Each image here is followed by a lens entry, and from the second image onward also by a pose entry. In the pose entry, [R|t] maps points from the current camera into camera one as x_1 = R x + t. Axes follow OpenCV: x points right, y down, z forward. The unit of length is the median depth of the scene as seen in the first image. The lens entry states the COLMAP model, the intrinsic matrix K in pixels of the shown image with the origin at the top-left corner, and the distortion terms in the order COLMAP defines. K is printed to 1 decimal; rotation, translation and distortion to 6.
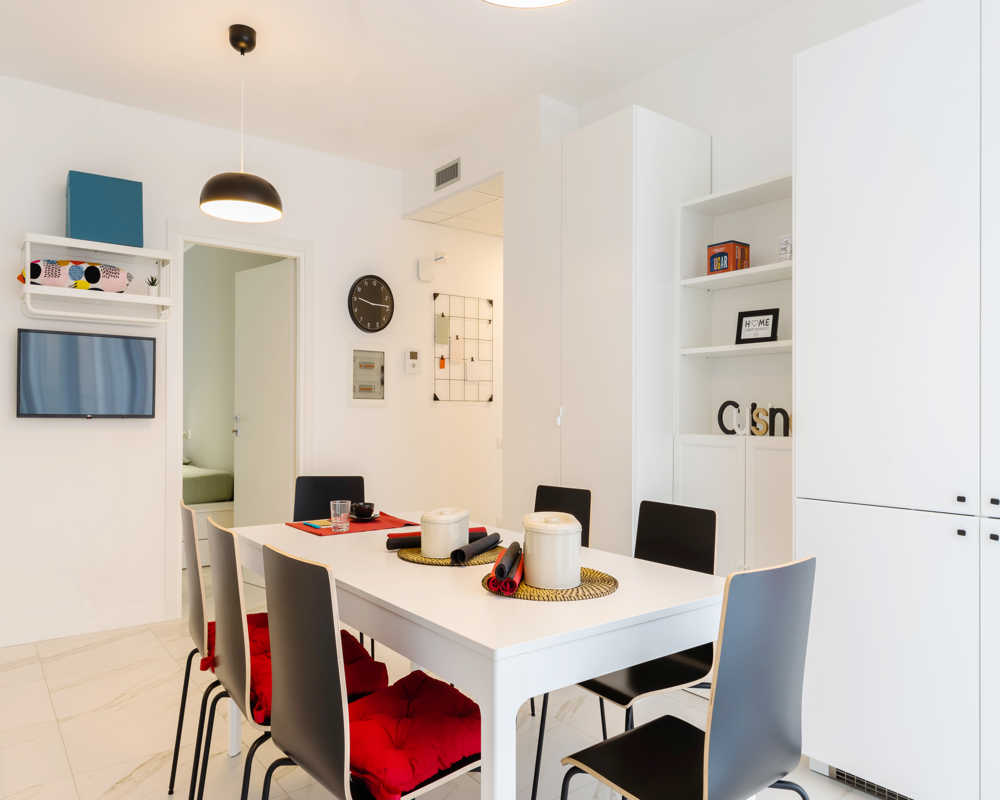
lens RADIAL K [[718.7, 0, 500.0], [0, 718.7, 400.0], [0, 0, 1]] dist [0.003770, 0.001005]
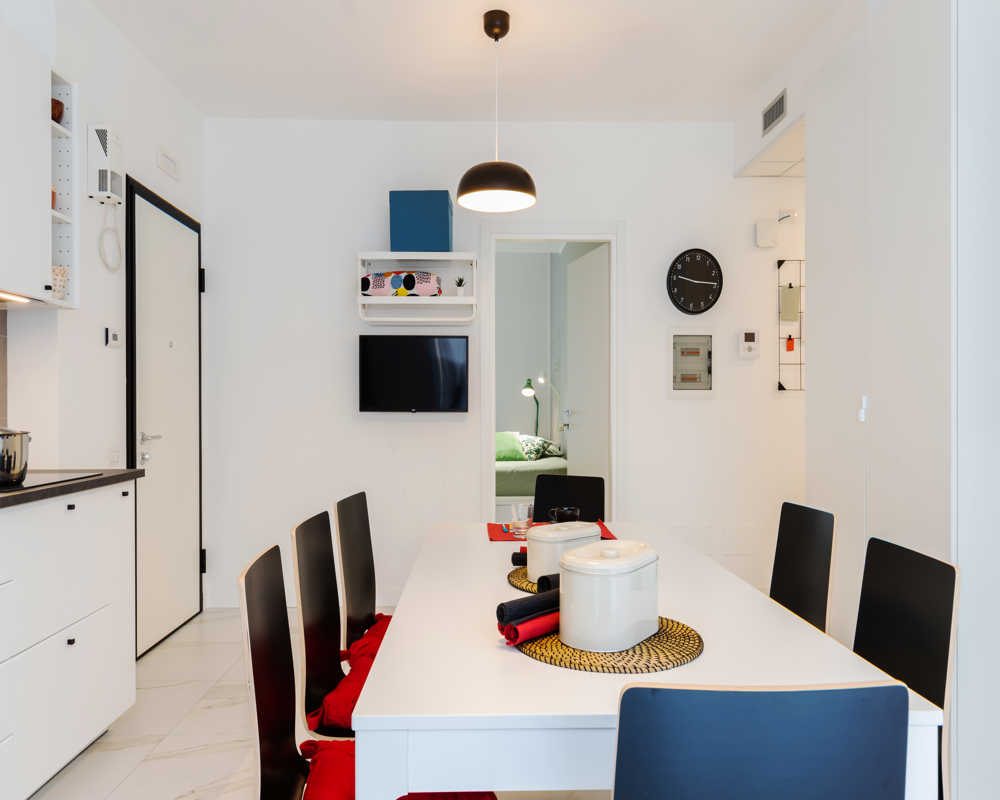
lens RADIAL K [[738.3, 0, 500.0], [0, 738.3, 400.0], [0, 0, 1]] dist [0.005301, 0.002785]
pose [[0.802236, -0.010501, -0.596915, 0.178006], [0.016834, 0.999846, 0.005036, 0.002688], [0.596770, -0.014089, 0.802289, 0.138991]]
